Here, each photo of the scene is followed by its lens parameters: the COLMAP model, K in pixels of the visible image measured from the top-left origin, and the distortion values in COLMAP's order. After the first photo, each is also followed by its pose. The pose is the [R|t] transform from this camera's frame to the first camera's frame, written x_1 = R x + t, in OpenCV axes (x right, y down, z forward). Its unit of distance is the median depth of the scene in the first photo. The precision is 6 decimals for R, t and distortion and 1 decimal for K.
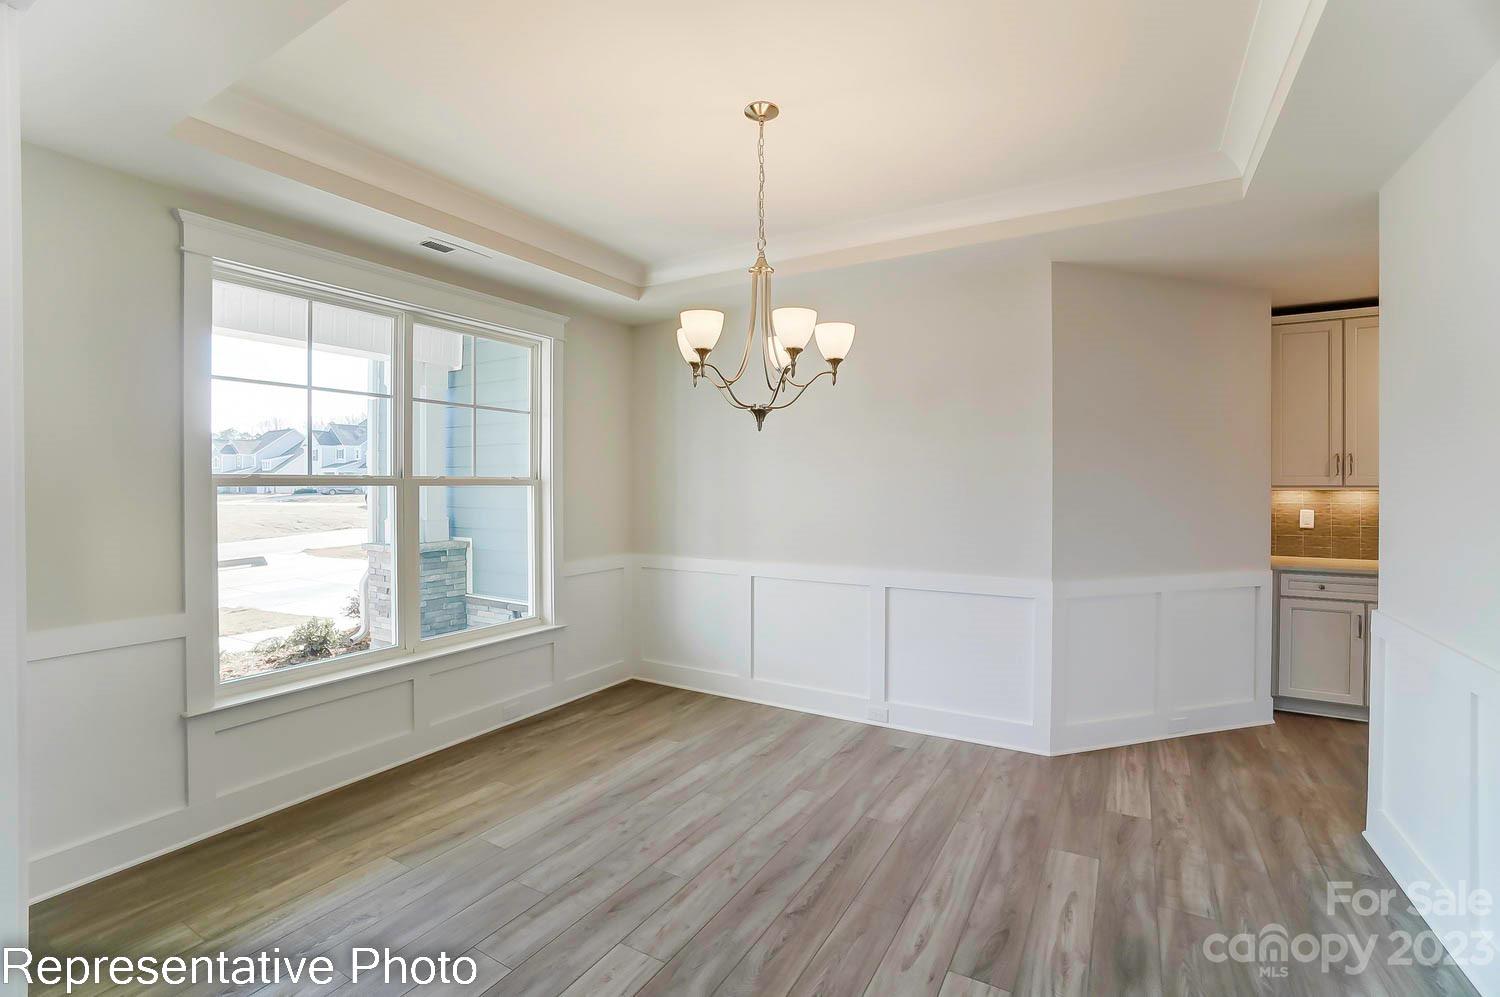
lens RADIAL K [[664.8, 0, 748.3], [0, 664.8, 488.2], [0, 0, 1]] dist [-0.063927, 0.023308]
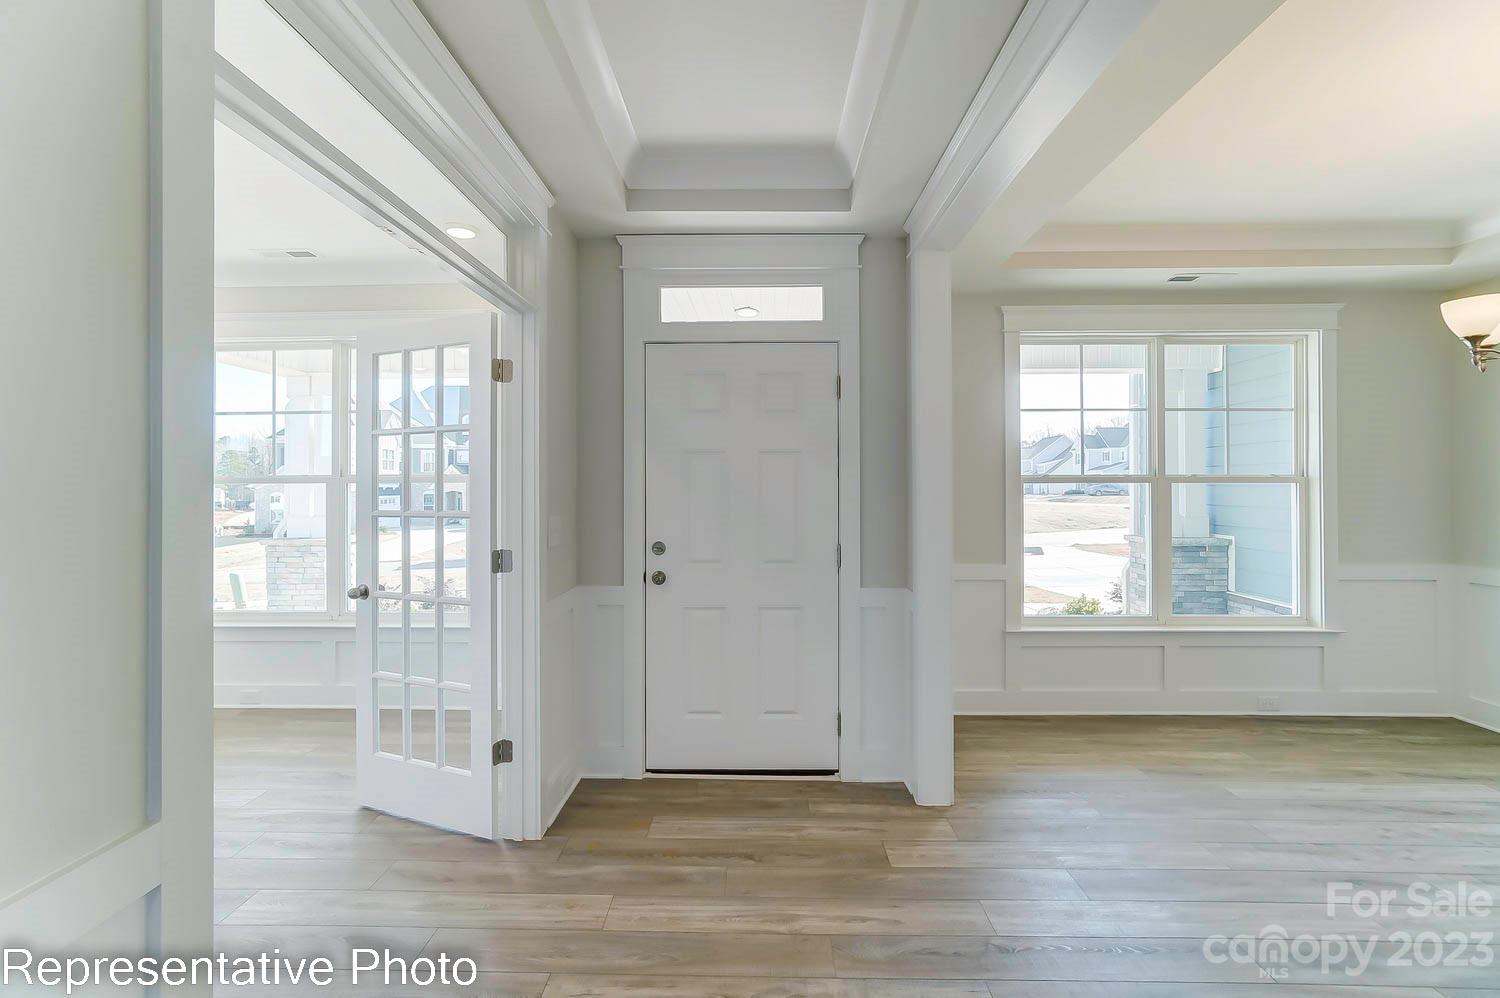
lens RADIAL K [[663.4, 0, 743.8], [0, 663.4, 478.9], [0, 0, 1]] dist [-0.026152, 0.012049]
pose [[0.485976, -0.008434, -0.873932, 0.139028], [-0.006069, 0.999897, -0.013025, 0.008412], [0.873951, 0.011633, 0.485874, -0.217616]]
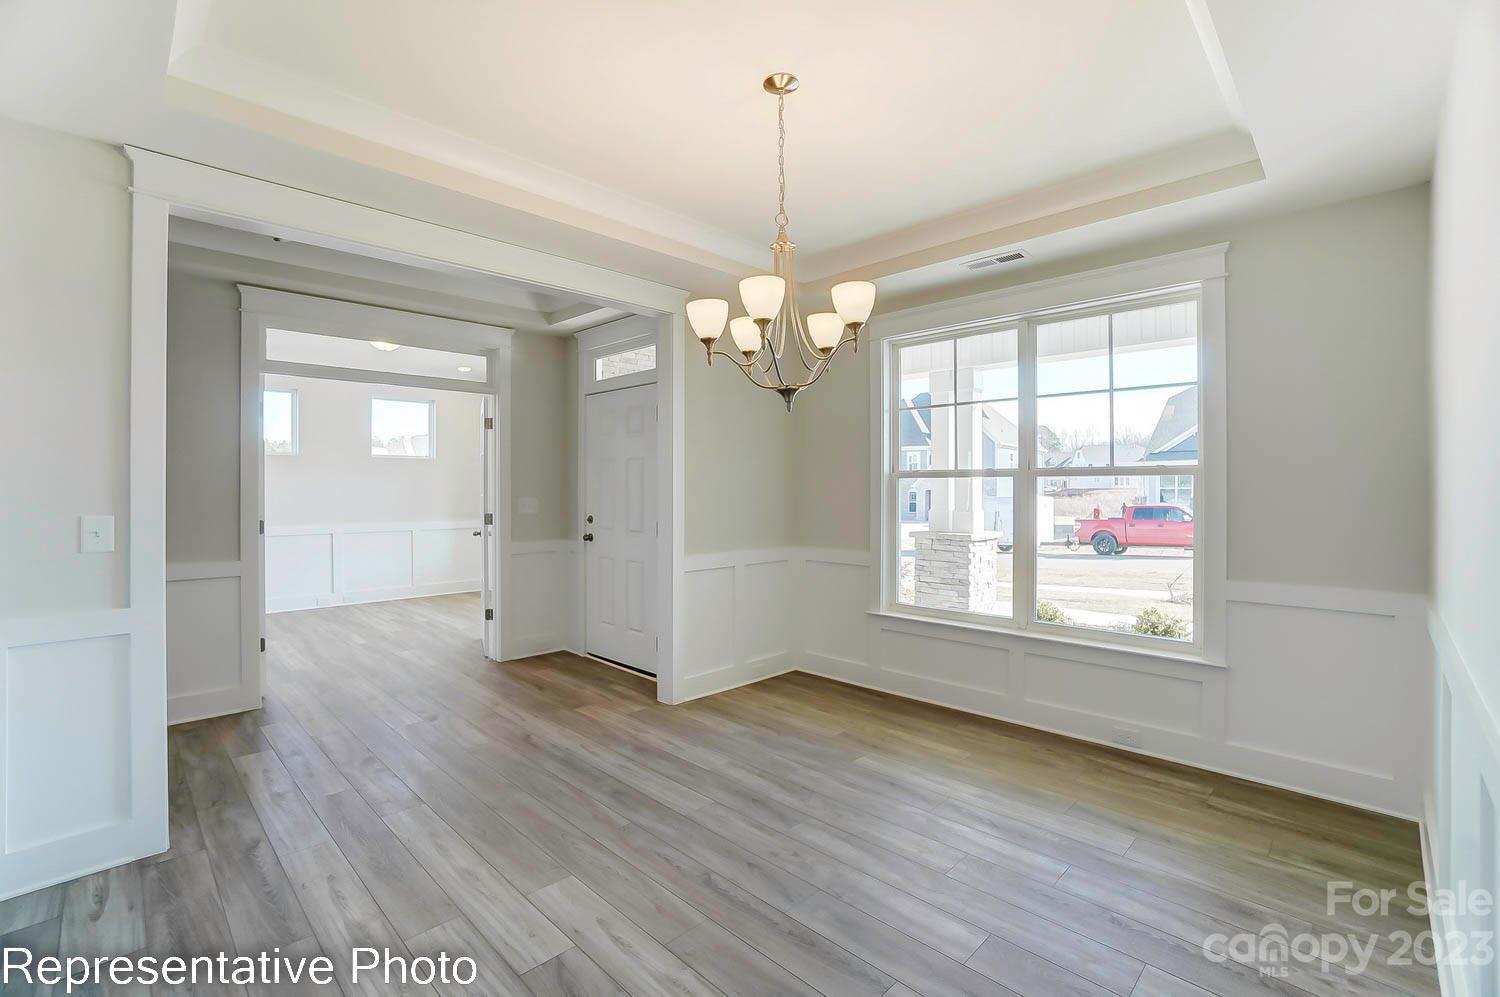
lens RADIAL K [[664.8, 0, 748.3], [0, 664.8, 488.2], [0, 0, 1]] dist [-0.063927, 0.023308]
pose [[-0.246347, 0.002148, -0.969179, 0.595774], [-0.006718, 0.999970, 0.003924, 0.013370], [0.969158, 0.007478, -0.246325, 0.733632]]
